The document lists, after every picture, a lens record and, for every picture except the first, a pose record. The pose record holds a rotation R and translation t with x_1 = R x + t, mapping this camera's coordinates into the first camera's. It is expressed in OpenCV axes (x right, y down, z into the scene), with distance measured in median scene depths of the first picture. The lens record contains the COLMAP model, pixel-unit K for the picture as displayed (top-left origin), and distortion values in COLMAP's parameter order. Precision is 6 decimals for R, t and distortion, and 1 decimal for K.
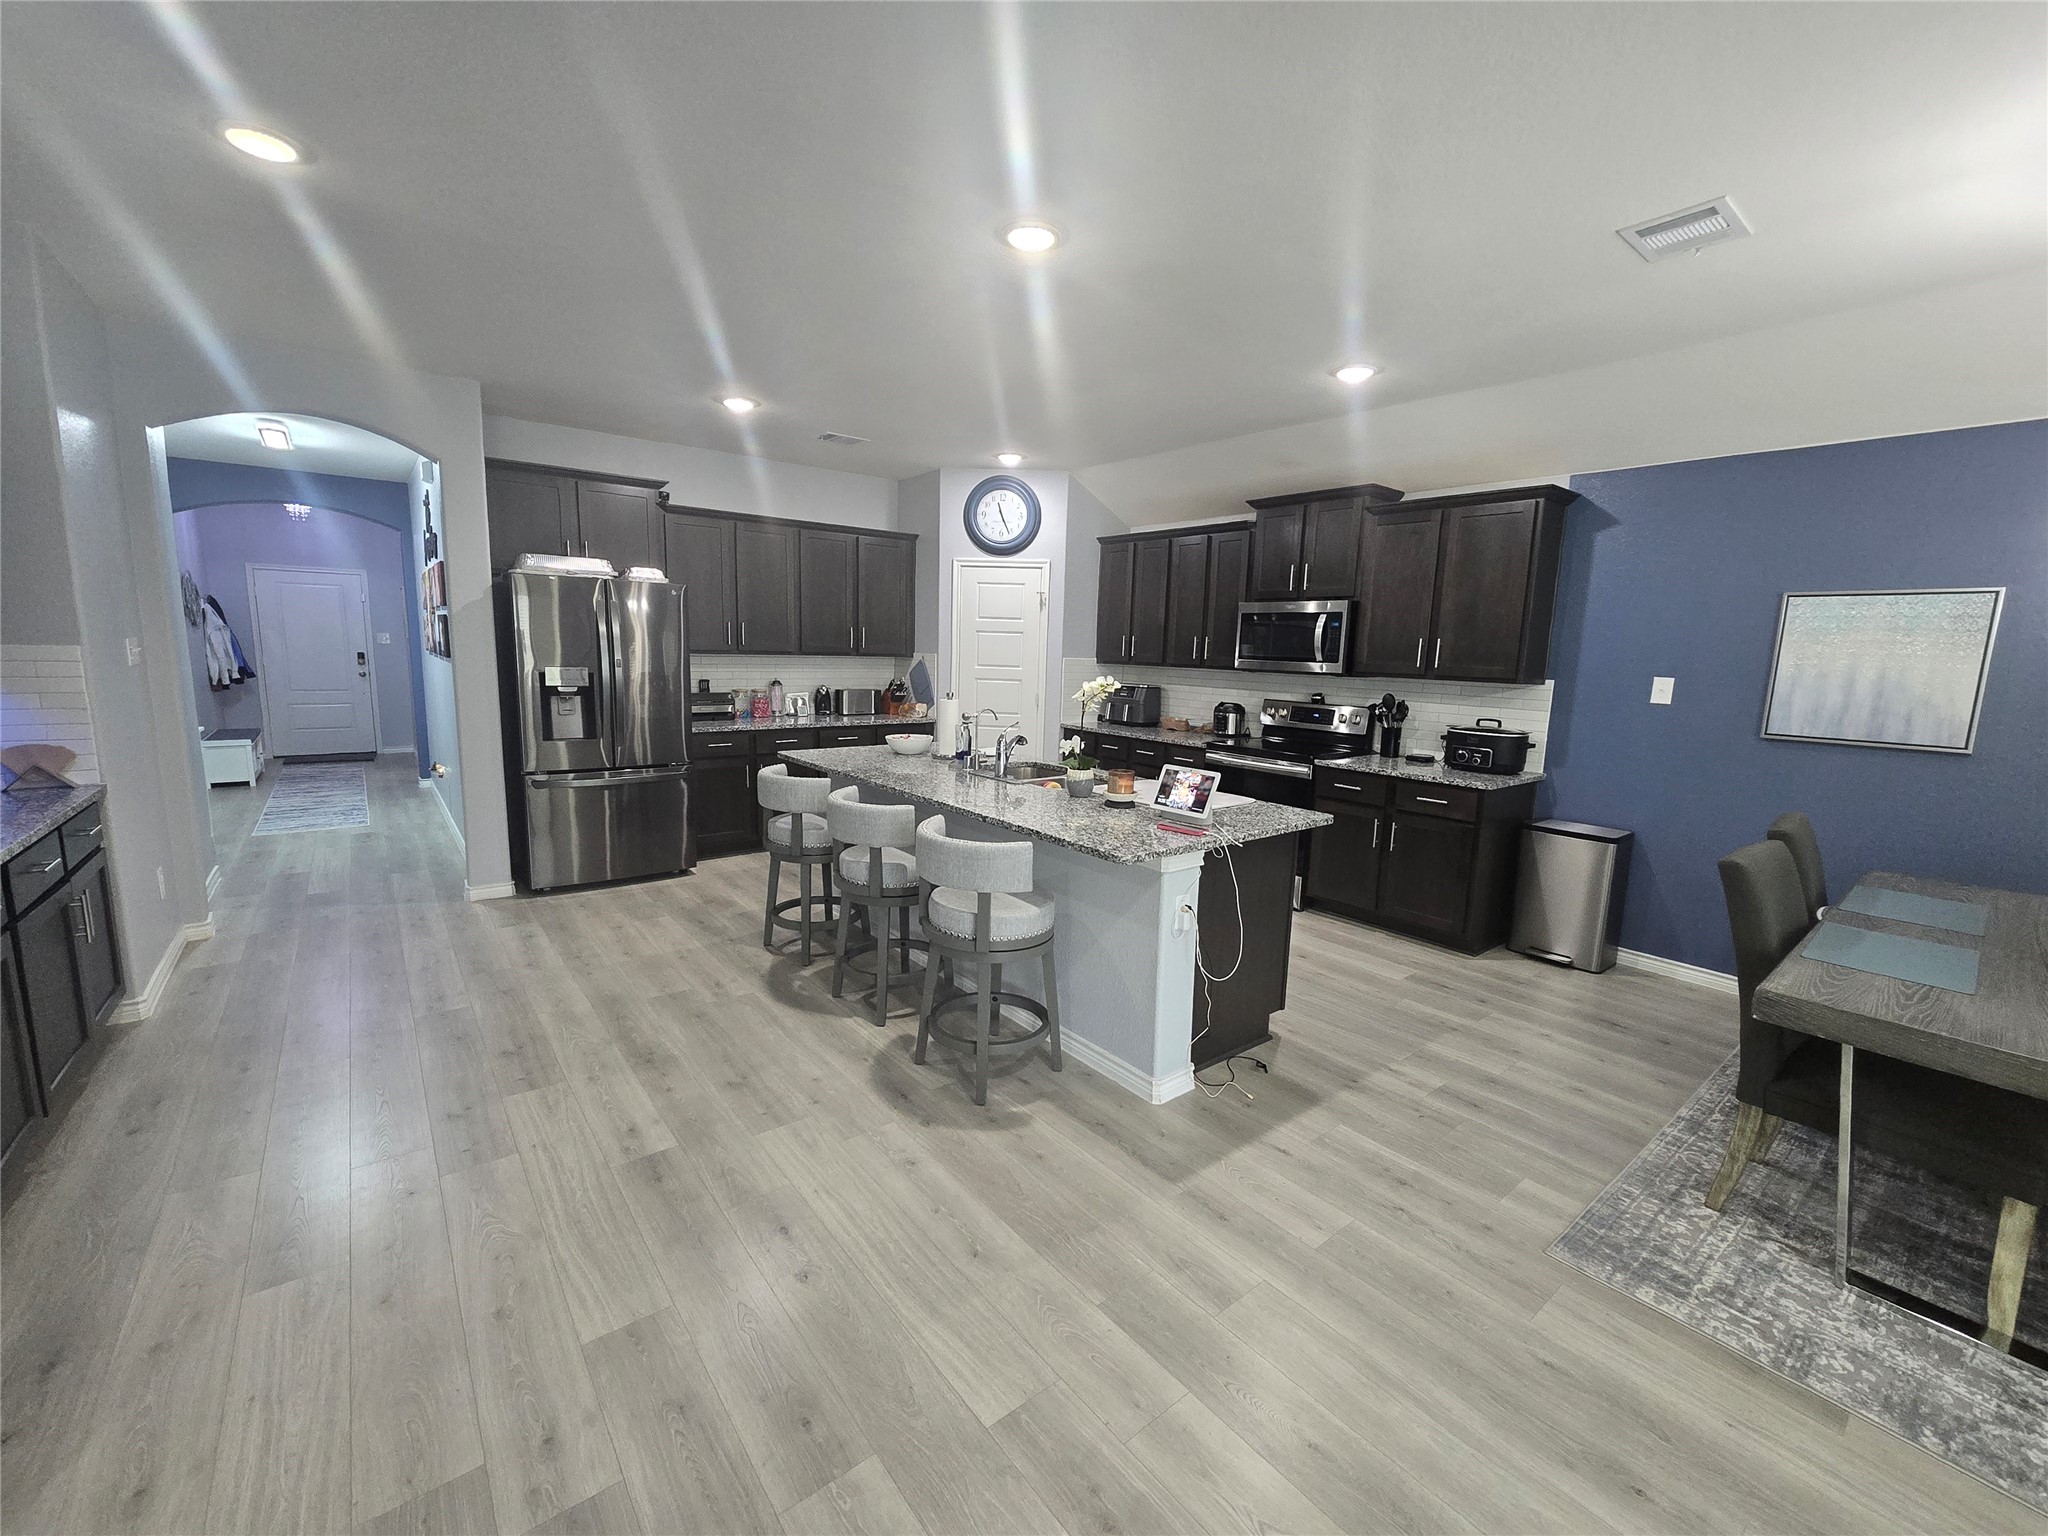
lens RADIAL K [[834.4, 0, 1028.8], [0, 834.4, 771.8], [0, 0, 1]] dist [-0.008263, -0.000252]
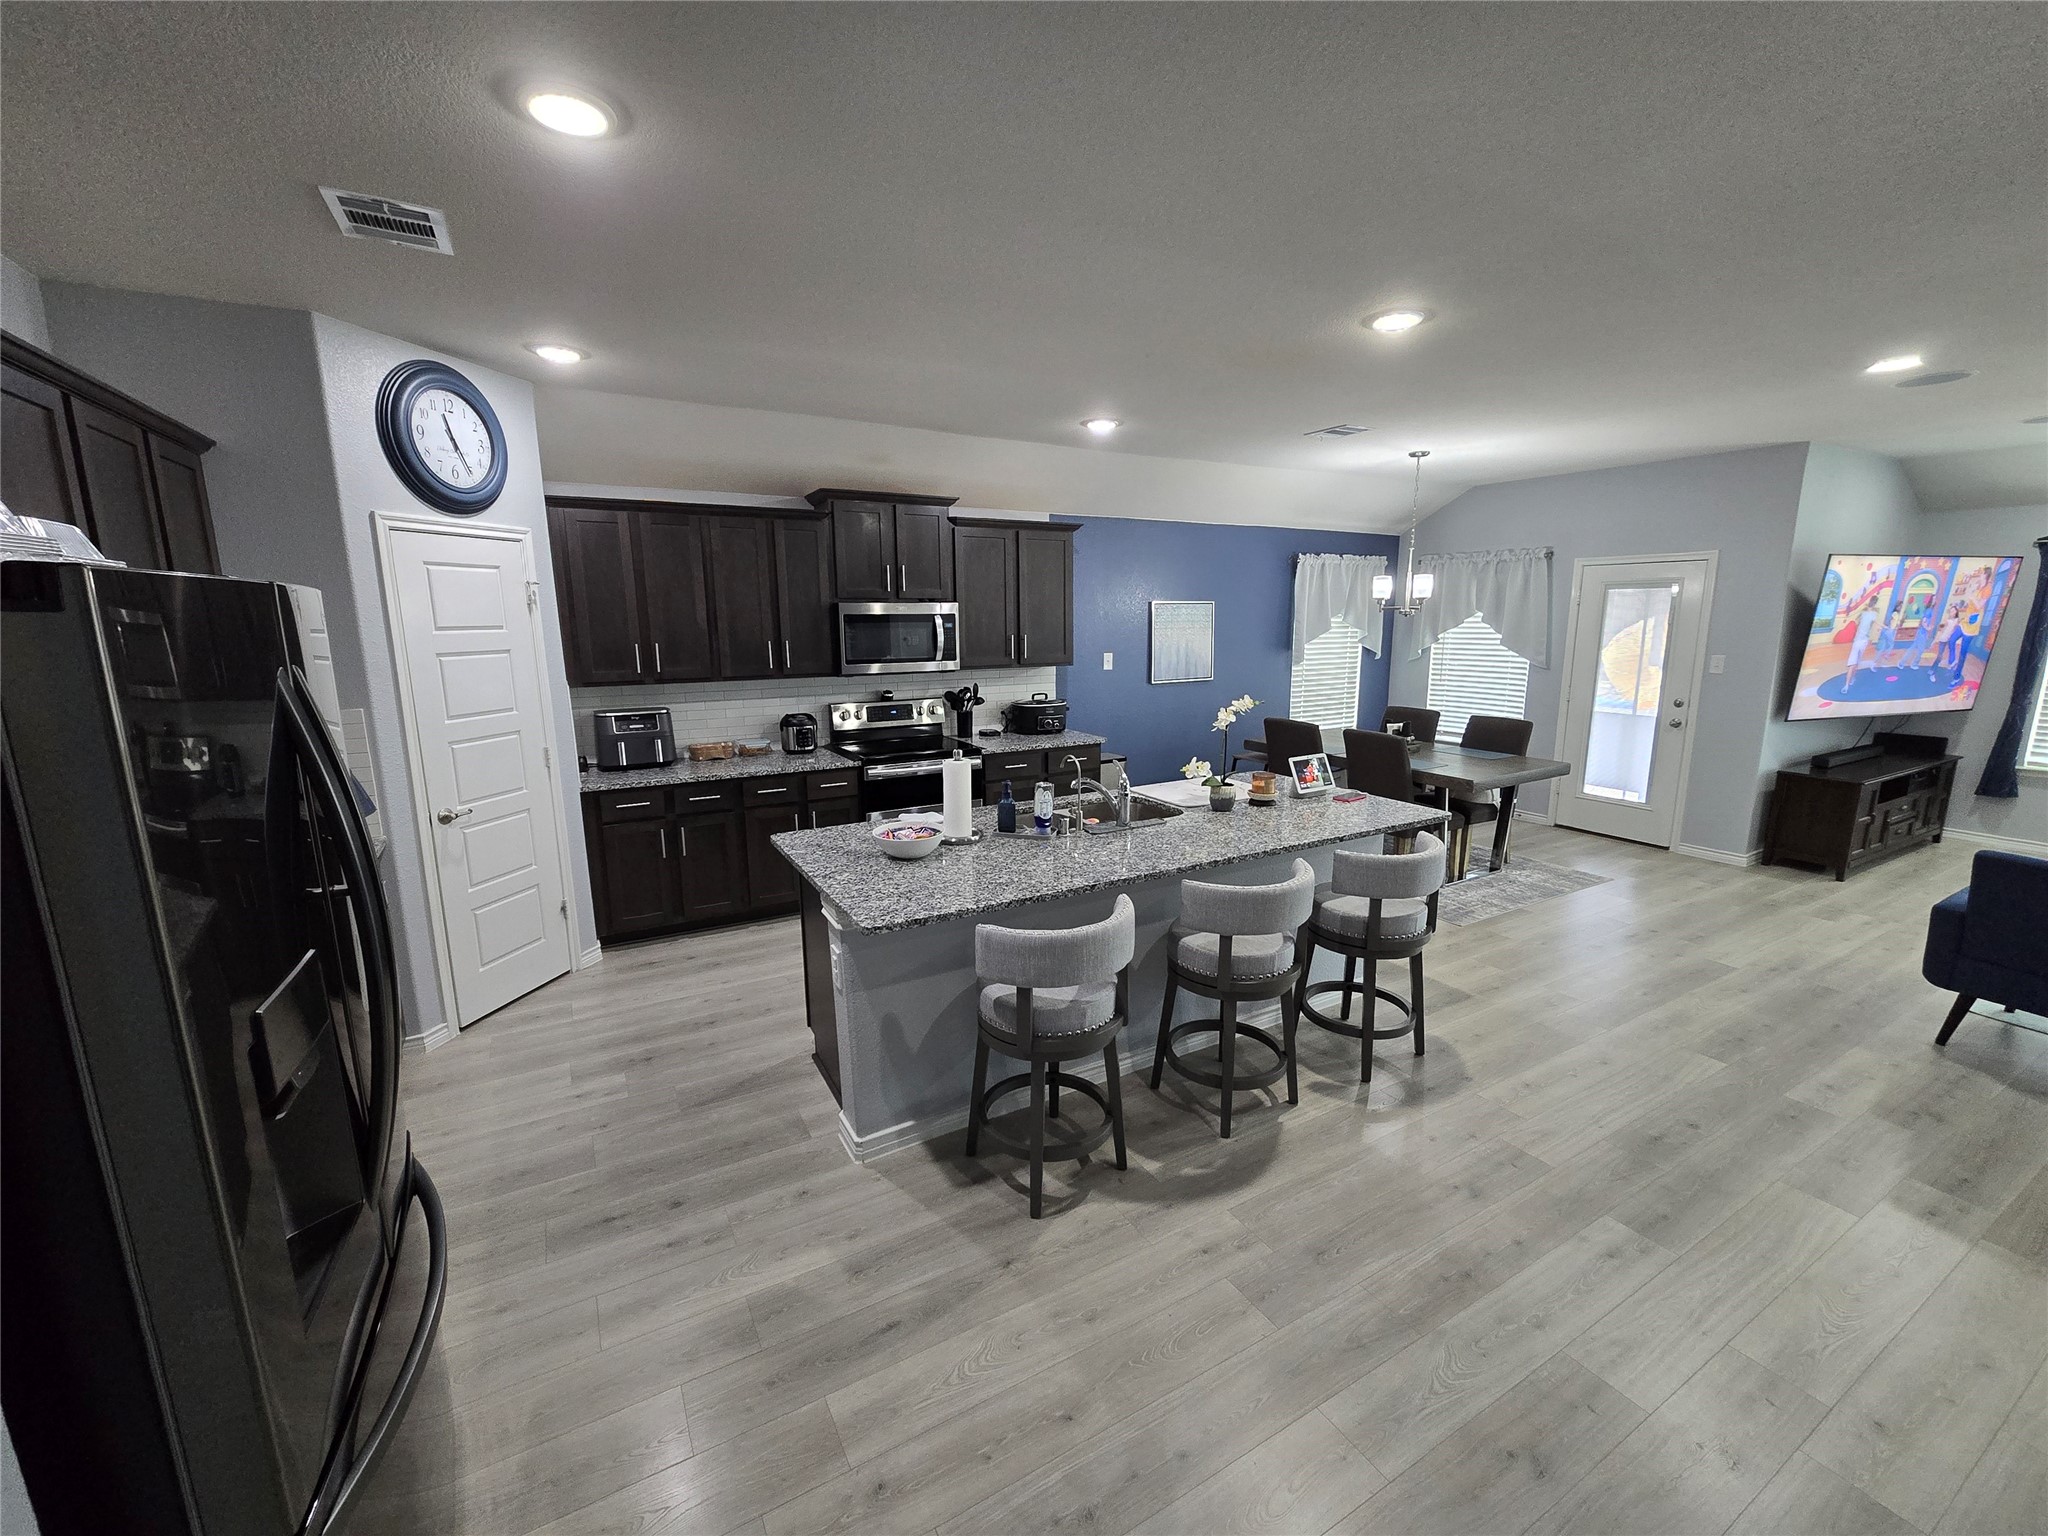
lens RADIAL K [[834.4, 0, 1028.8], [0, 834.4, 771.8], [0, 0, 1]] dist [-0.008263, -0.000252]
pose [[0.158038, -0.215969, 0.963526, -0.669940], [0.158737, 0.968654, 0.191082, -0.176291], [-0.974590, 0.122749, 0.187366, 0.696011]]
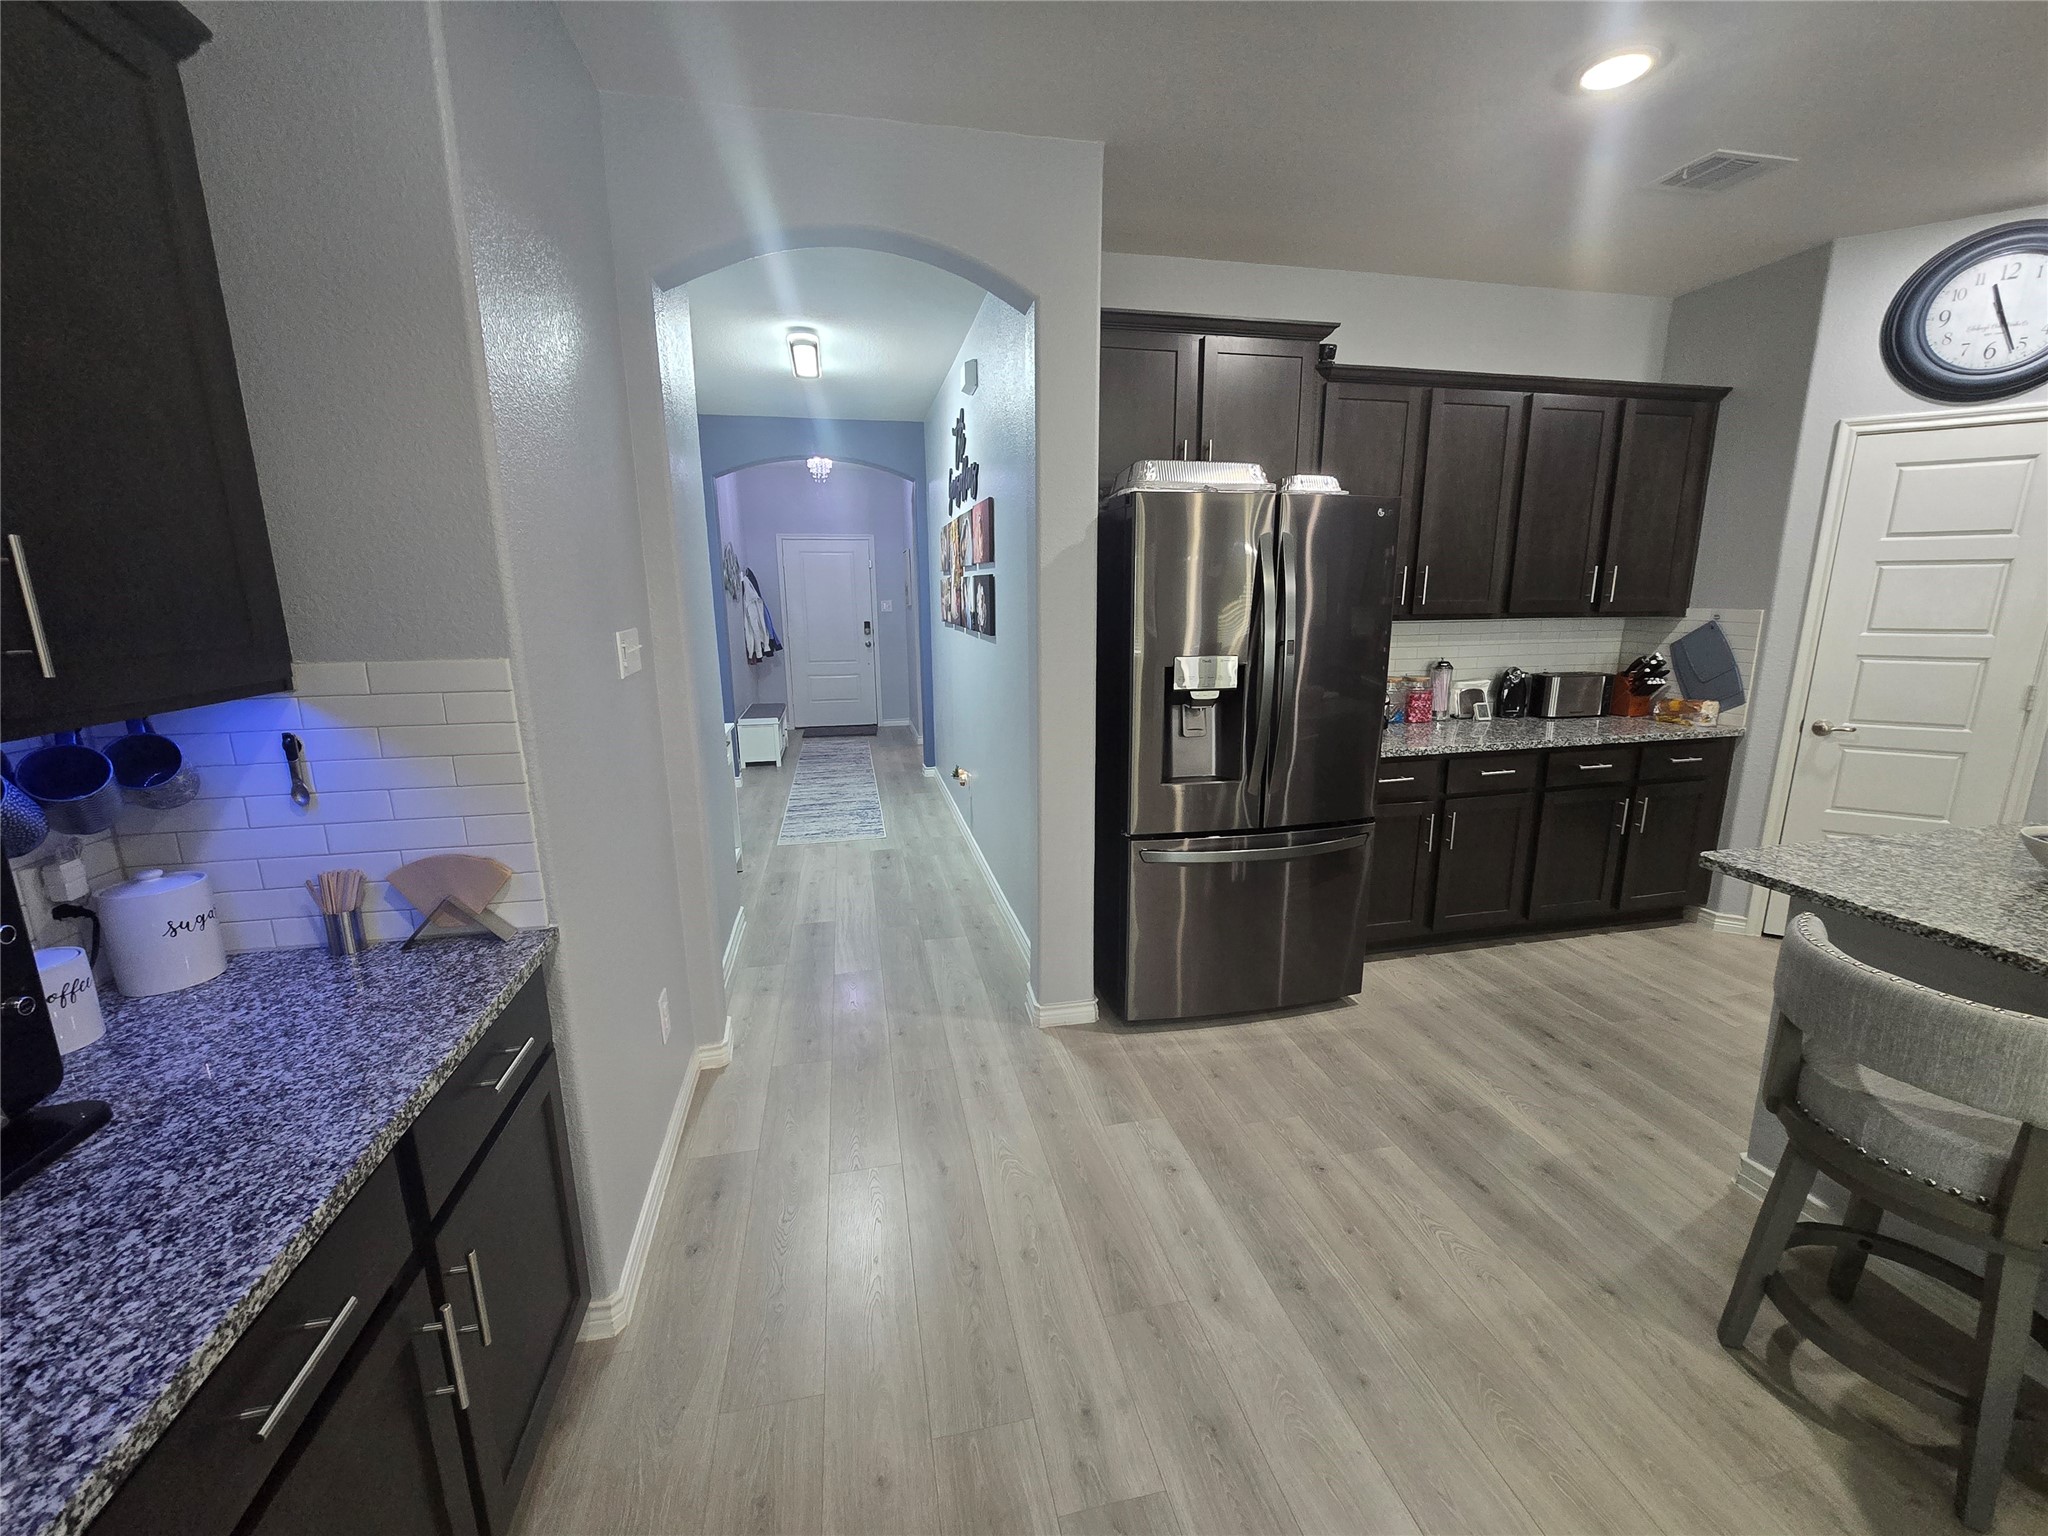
lens RADIAL K [[834.4, 0, 1028.8], [0, 834.4, 771.8], [0, 0, 1]] dist [-0.008263, -0.000252]
pose [[0.894100, 0.057729, -0.444132, -0.373122], [-0.031763, 0.997334, 0.065692, -0.074295], [0.446740, -0.044629, 0.893550, 0.399223]]
